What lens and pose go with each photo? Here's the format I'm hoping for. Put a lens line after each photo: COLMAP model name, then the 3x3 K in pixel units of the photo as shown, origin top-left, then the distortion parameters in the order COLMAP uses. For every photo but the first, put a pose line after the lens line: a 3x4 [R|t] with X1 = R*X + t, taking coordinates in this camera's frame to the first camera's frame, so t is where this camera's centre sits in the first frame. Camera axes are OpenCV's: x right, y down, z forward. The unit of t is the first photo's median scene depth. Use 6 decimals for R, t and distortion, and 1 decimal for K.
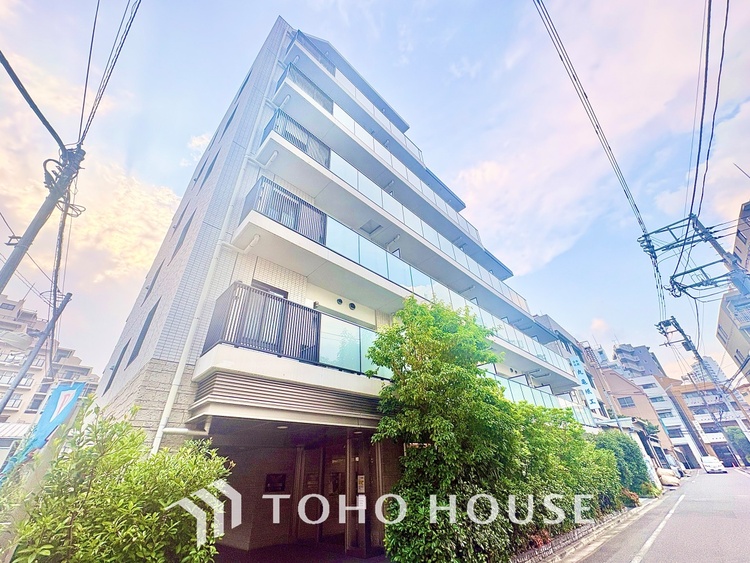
lens RADIAL K [[297.7, 0, 375.0], [0, 297.7, 281.5], [0, 0, 1]] dist [-0.000601, 0.000502]
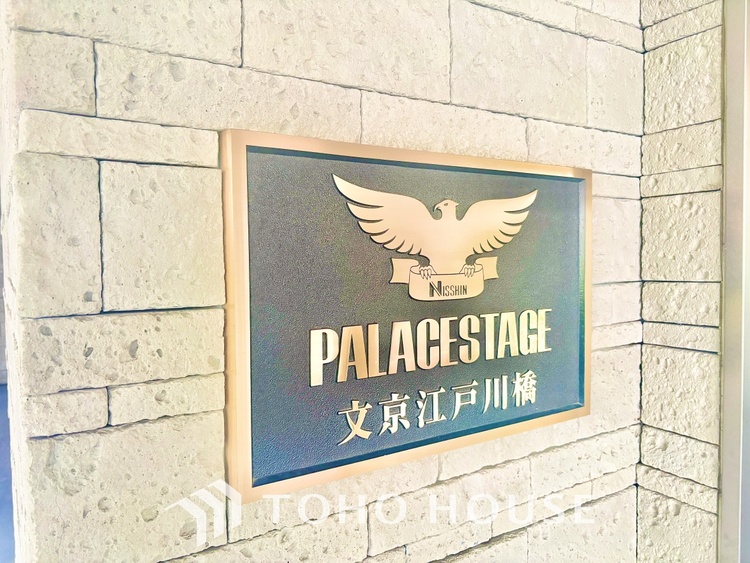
lens RADIAL K [[566.0, 0, 375.0], [0, 566.0, 281.5], [0, 0, 1]] dist [0.007817, -0.000524]
pose [[0.982457, 0.035069, -0.183165, -0.226943], [0.078859, 0.811910, 0.578432, 0.424492], [0.168999, -0.582729, 0.794900, 0.633906]]
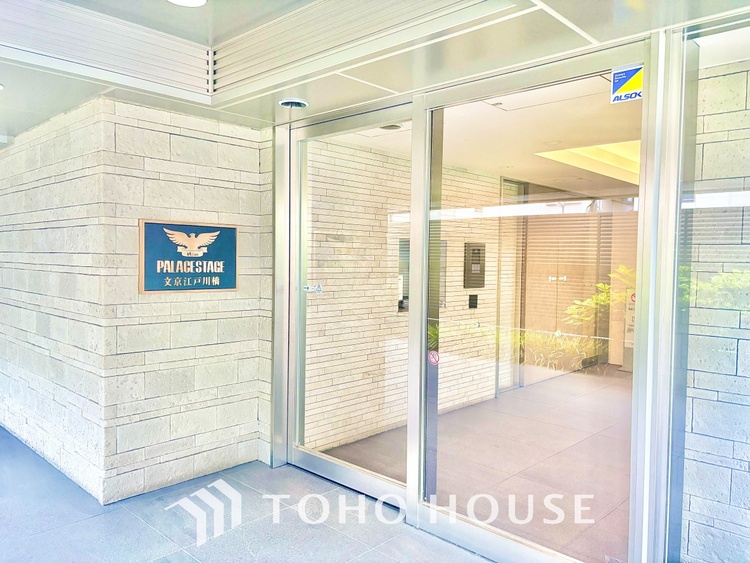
lens RADIAL K [[566.0, 0, 375.0], [0, 566.0, 281.5], [0, 0, 1]] dist [0.007817, -0.000524]
pose [[0.997311, 0.056495, 0.046671, -0.150941], [-0.073092, 0.812494, 0.578369, 0.303188], [-0.005245, -0.580226, 0.814439, 0.445905]]
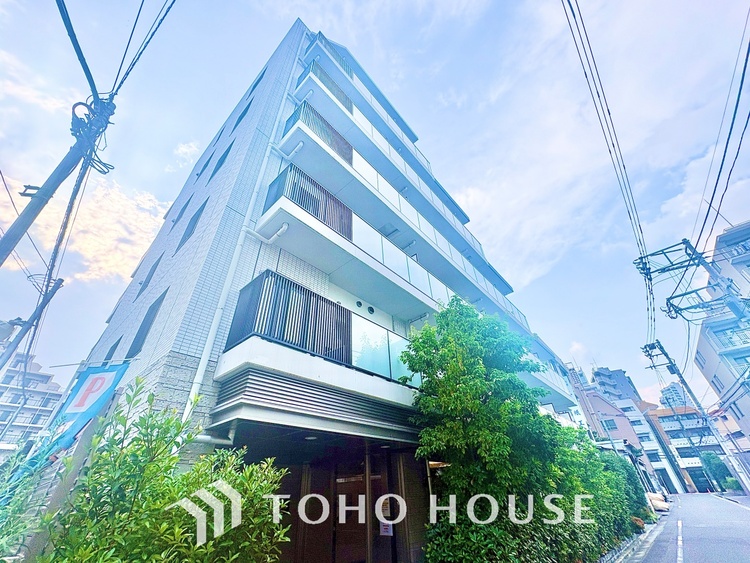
lens RADIAL K [[297.7, 0, 375.0], [0, 297.7, 281.5], [0, 0, 1]] dist [-0.000601, 0.000502]
pose [[0.997587, 0.045743, 0.052226, -0.086513], [-0.042937, 0.997637, -0.053635, 0.031804], [-0.054556, 0.051263, 0.997194, 0.042840]]
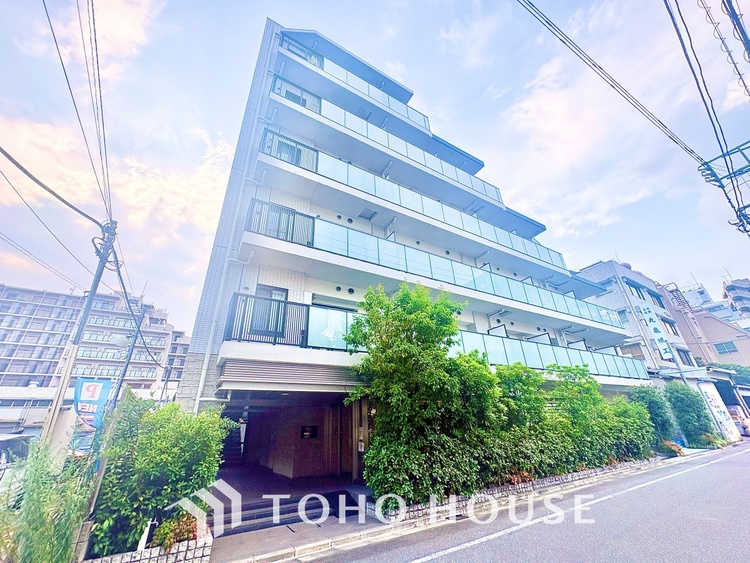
lens RADIAL K [[297.7, 0, 375.0], [0, 297.7, 281.5], [0, 0, 1]] dist [-0.000601, 0.000502]
pose [[0.972244, -0.101756, -0.210684, 0.194046], [0.127345, 0.985554, 0.111657, -0.052736], [0.196278, -0.135388, 0.971156, -0.076997]]
